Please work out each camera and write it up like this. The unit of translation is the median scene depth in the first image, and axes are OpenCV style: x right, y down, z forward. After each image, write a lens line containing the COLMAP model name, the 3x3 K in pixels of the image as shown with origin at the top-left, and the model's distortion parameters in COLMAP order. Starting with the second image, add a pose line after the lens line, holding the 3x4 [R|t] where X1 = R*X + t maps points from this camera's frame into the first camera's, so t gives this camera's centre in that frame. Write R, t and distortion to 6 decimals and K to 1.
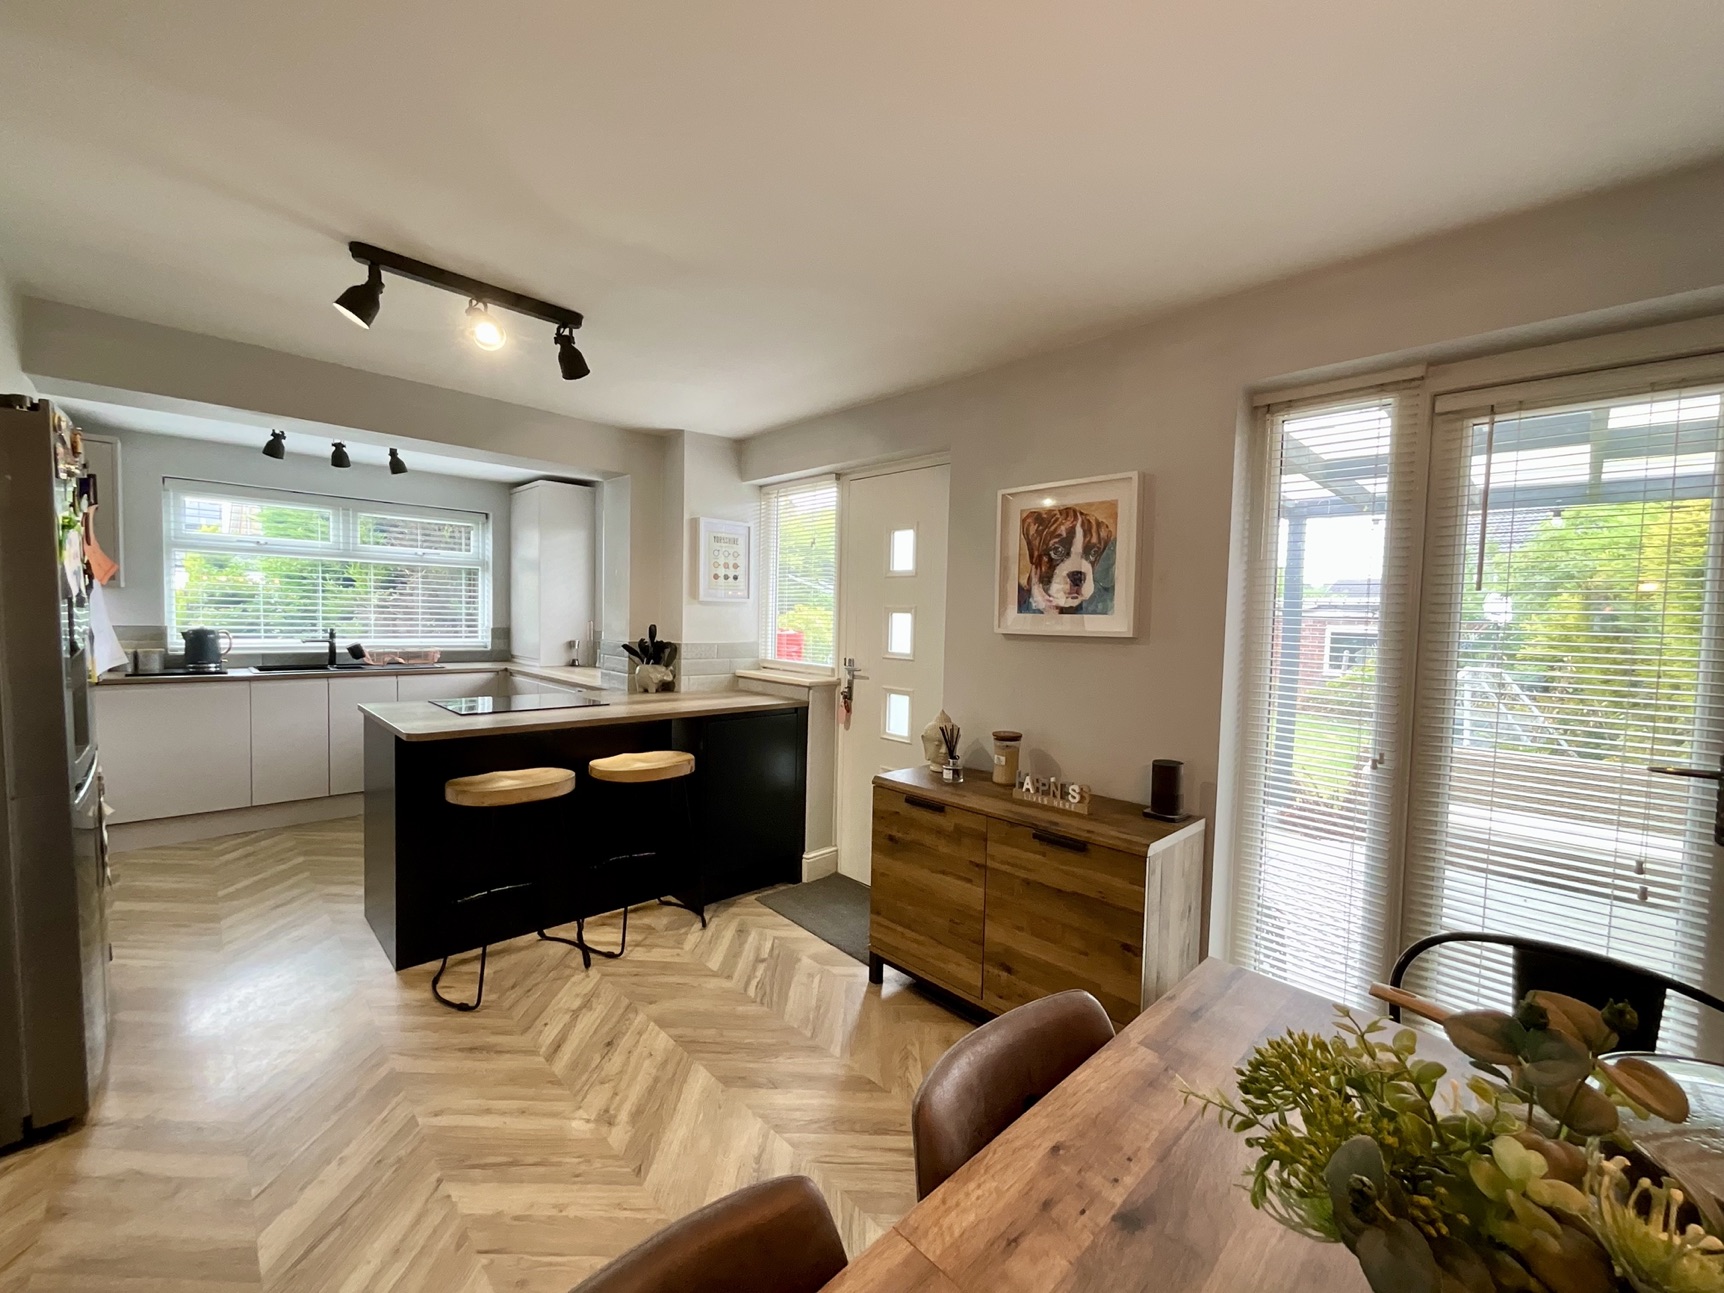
lens RADIAL K [[699.0, 0, 859.0], [0, 699.0, 649.8], [0, 0, 1]] dist [-0.005179, 0.000195]
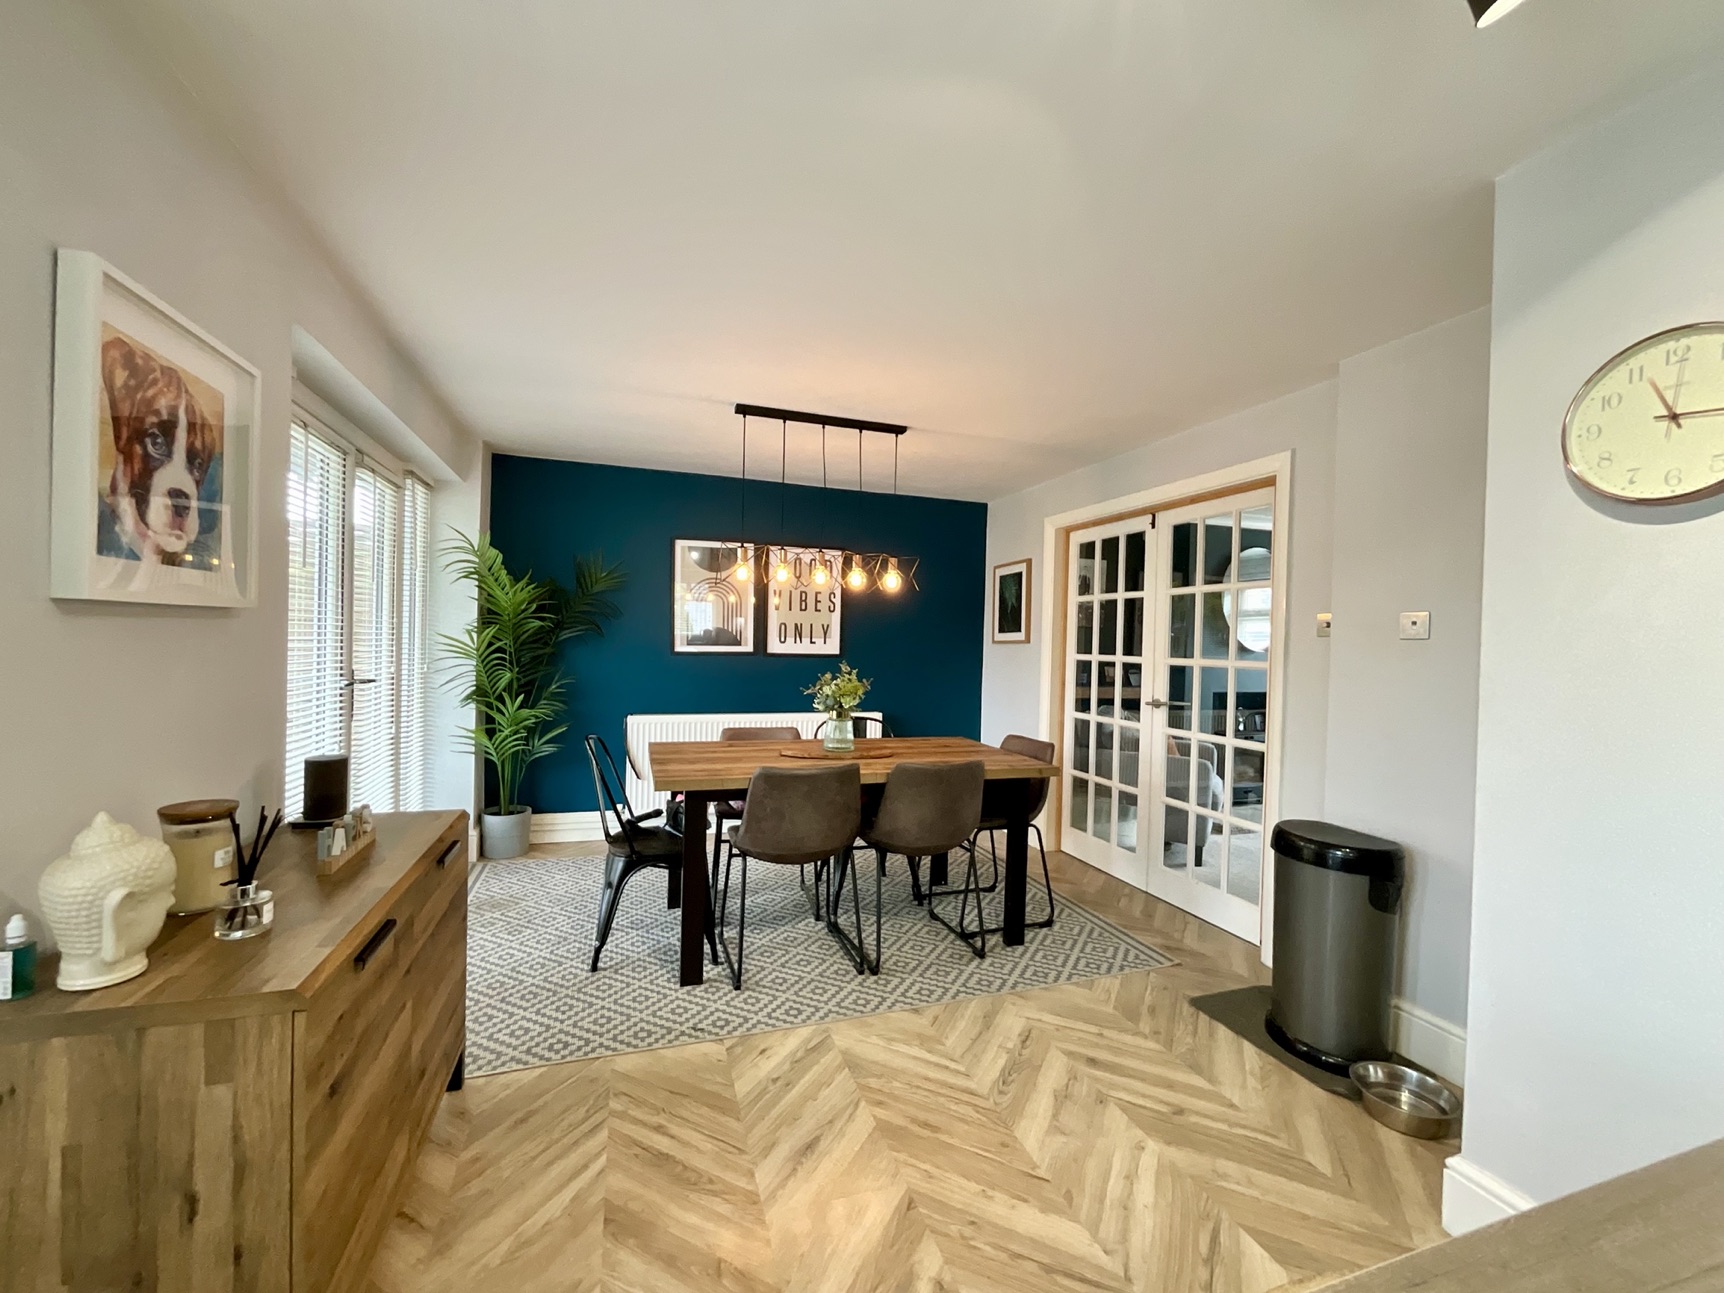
lens RADIAL K [[699.0, 0, 859.0], [0, 699.0, 649.8], [0, 0, 1]] dist [-0.005179, 0.000195]
pose [[-0.904158, -0.054428, 0.423716, -0.421206], [-0.028798, 0.997360, 0.066662, -0.037163], [-0.426226, 0.048071, -0.903339, 1.266460]]
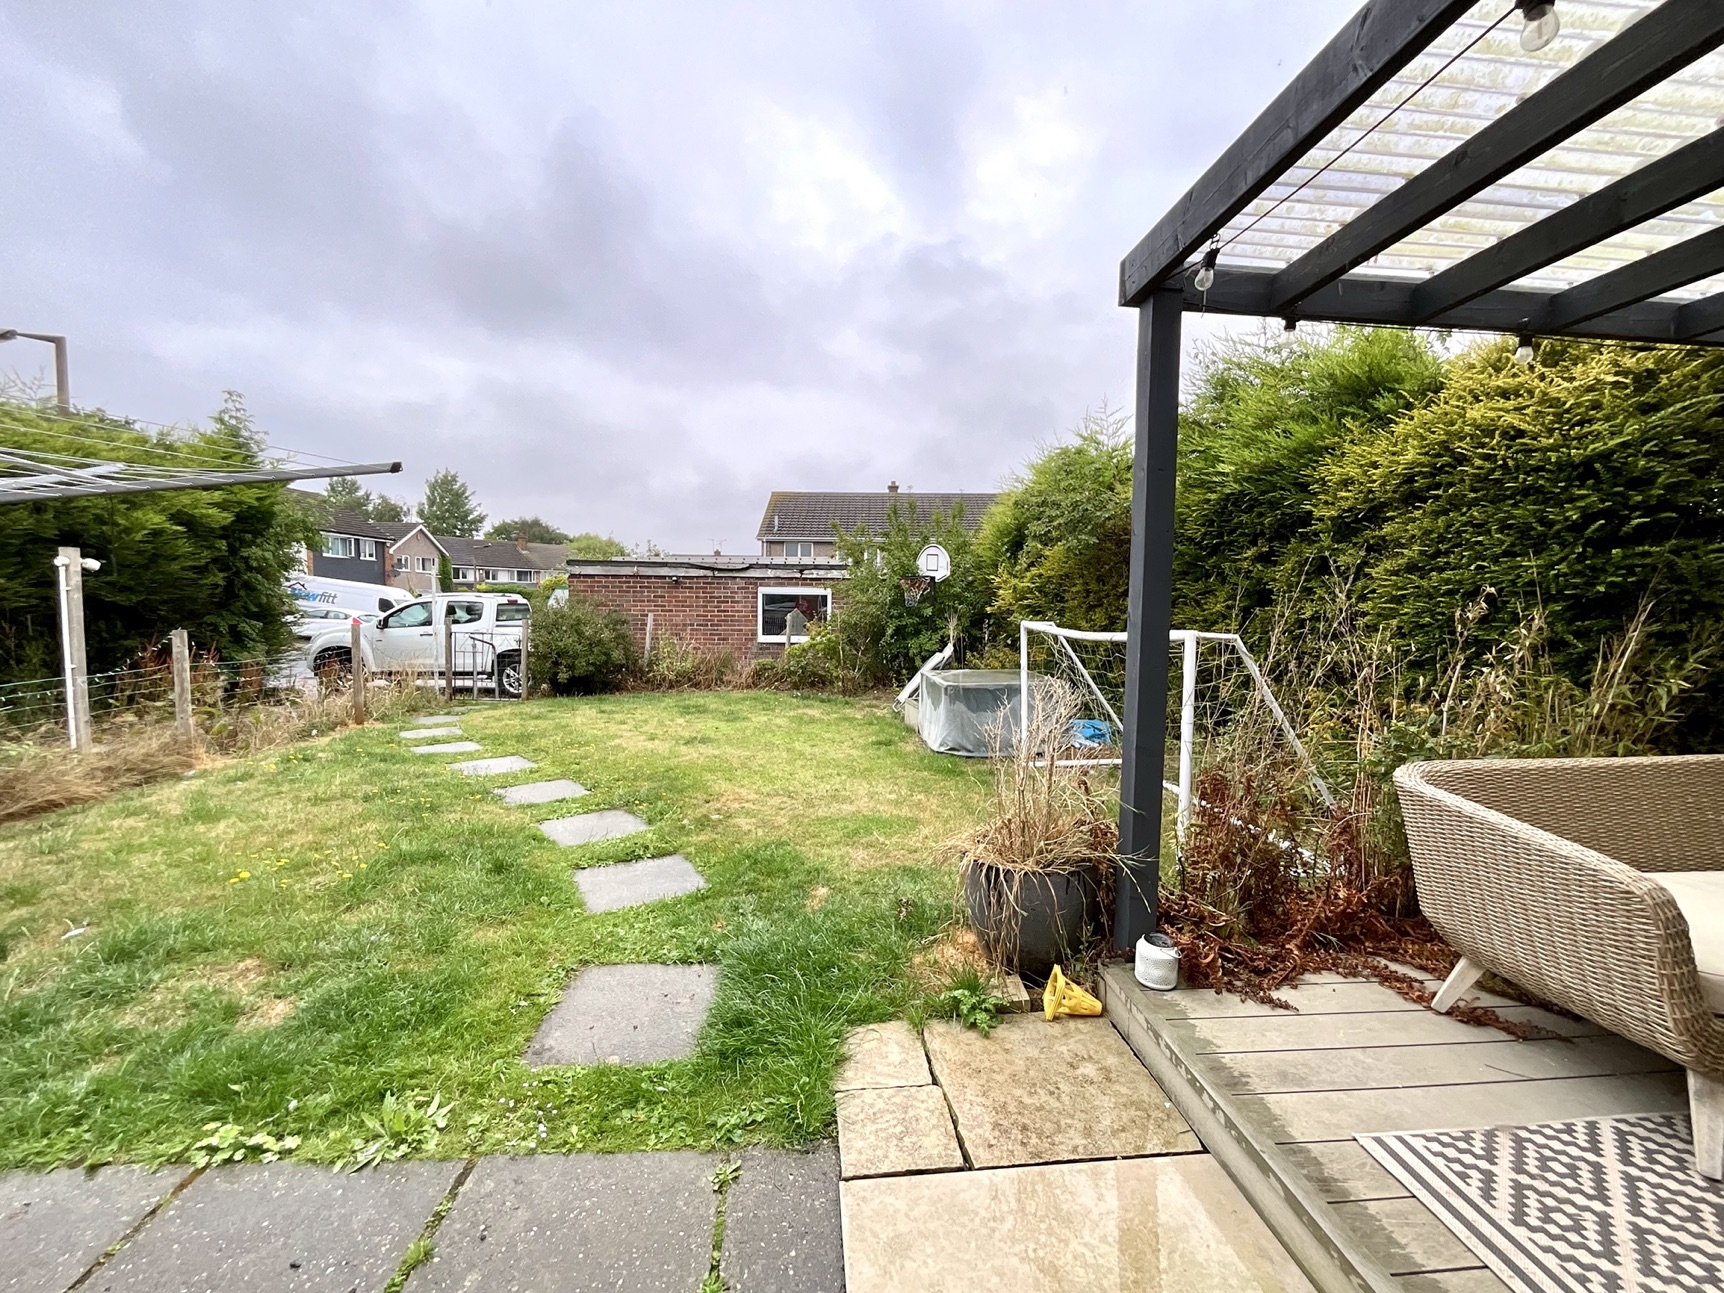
lens RADIAL K [[699.0, 0, 859.0], [0, 699.0, 649.8], [0, 0, 1]] dist [-0.005179, 0.000195]
pose [[0.637250, -0.069543, 0.767513, 0.281308], [0.041993, 0.997574, 0.055523, 0.006676], [-0.769512, -0.003152, 0.638625, 1.735583]]
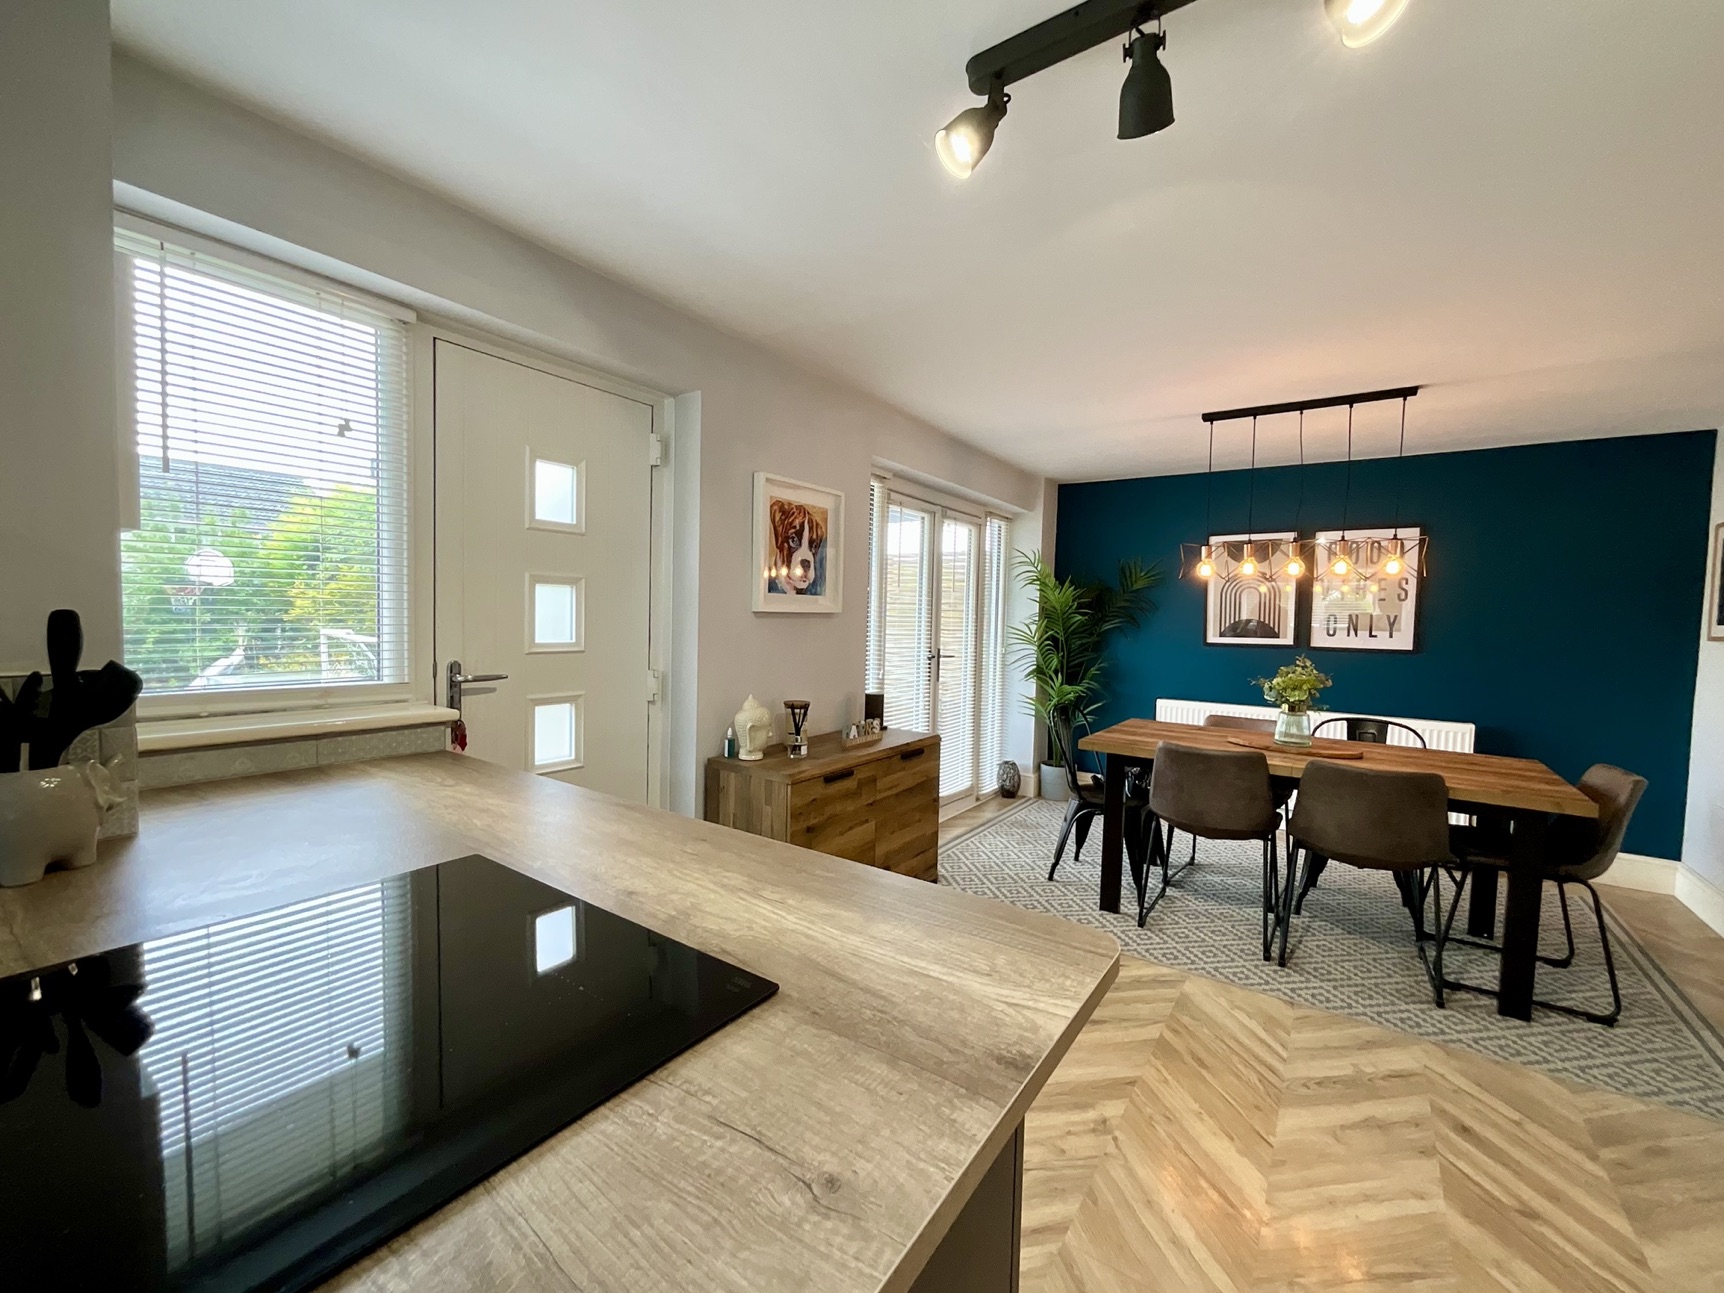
lens RADIAL K [[699.0, 0, 859.0], [0, 699.0, 649.8], [0, 0, 1]] dist [-0.005179, 0.000195]
pose [[-0.191140, -0.078632, 0.978408, -0.905646], [0.017639, 0.996350, 0.083520, -0.055284], [-0.981404, 0.033222, -0.189056, 1.133400]]
